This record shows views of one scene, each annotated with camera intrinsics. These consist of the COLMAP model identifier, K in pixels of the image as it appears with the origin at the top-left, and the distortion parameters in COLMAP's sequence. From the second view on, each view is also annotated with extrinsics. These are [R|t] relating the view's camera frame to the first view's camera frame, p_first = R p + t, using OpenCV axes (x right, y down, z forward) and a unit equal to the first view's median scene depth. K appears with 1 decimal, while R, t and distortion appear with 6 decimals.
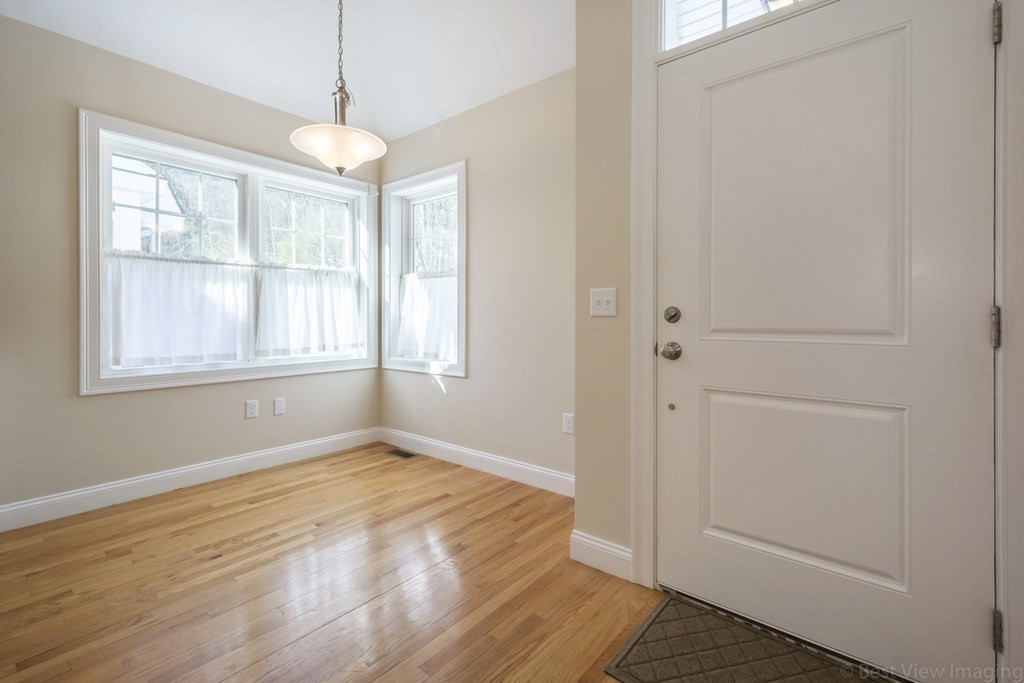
lens RADIAL K [[451.2, 0, 513.2], [0, 451.2, 327.4], [0, 0, 1]] dist [0.001459, 0.000372]
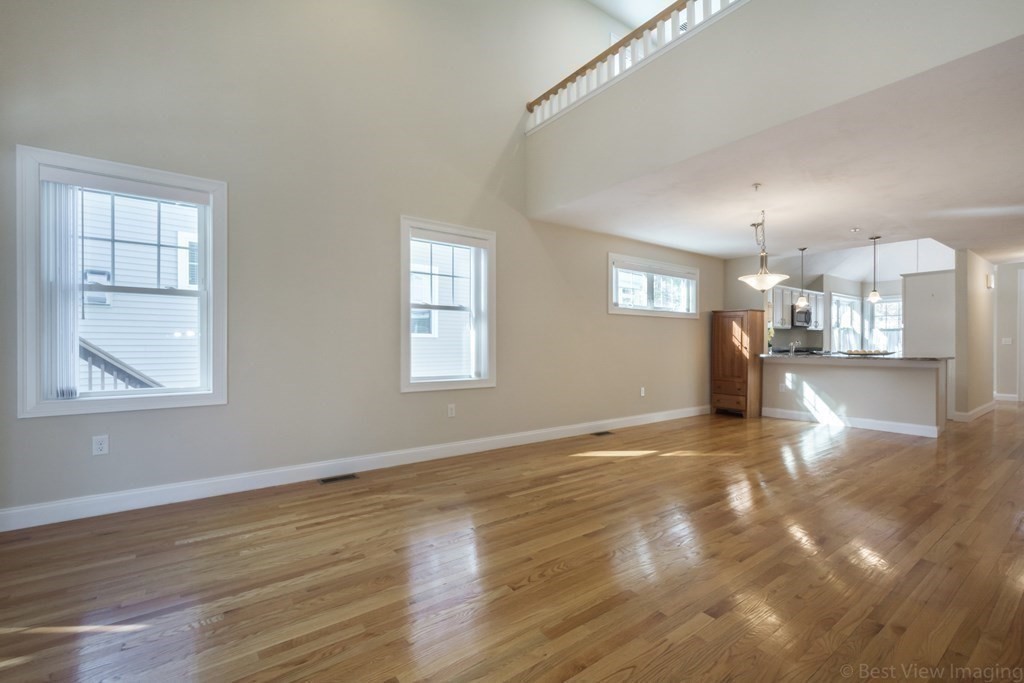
lens RADIAL K [[454.7, 0, 524.8], [0, 454.7, 345.7], [0, 0, 1]] dist [-0.001687, -0.000430]
pose [[0.975283, -0.001986, -0.220948, -1.755218], [-0.002770, 0.999771, -0.021210, 0.052182], [0.220940, 0.021298, 0.975055, -2.268373]]
